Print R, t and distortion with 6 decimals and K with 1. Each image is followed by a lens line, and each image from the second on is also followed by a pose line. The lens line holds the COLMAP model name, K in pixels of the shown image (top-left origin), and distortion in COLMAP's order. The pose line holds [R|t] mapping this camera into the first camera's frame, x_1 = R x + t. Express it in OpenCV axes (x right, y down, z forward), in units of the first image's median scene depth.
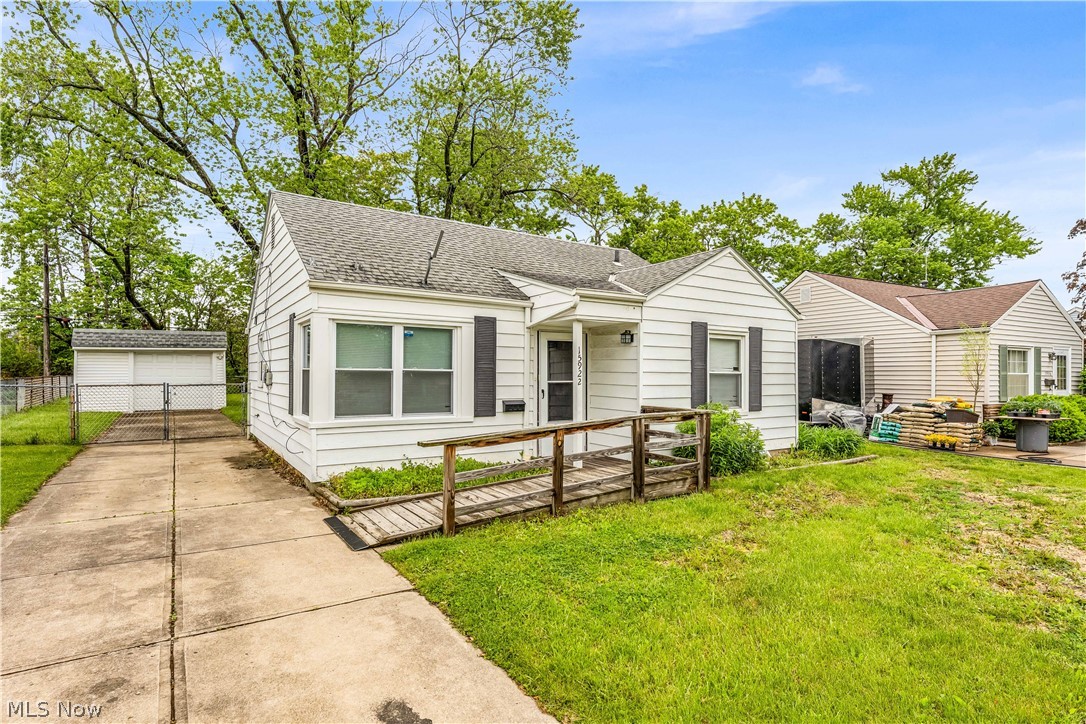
lens RADIAL K [[560.9, 0, 542.7], [0, 560.9, 373.0], [0, 0, 1]] dist [-0.000896, -0.000202]
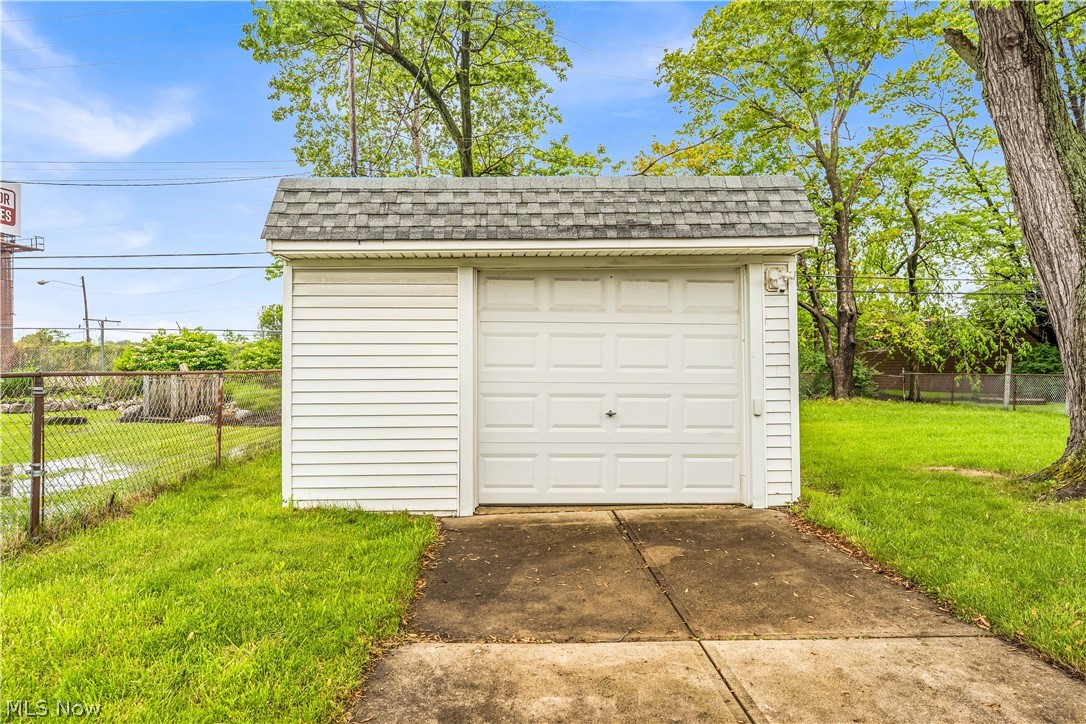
lens RADIAL K [[627.9, 0, 543.0], [0, 627.9, 362.0], [0, 0, 1]] dist [0.000185, -0.001207]
pose [[0.862822, -0.004245, -0.505490, -0.545052], [0.004819, 0.999988, -0.000171, 0.004148], [0.505485, -0.002289, 0.862833, 0.750415]]
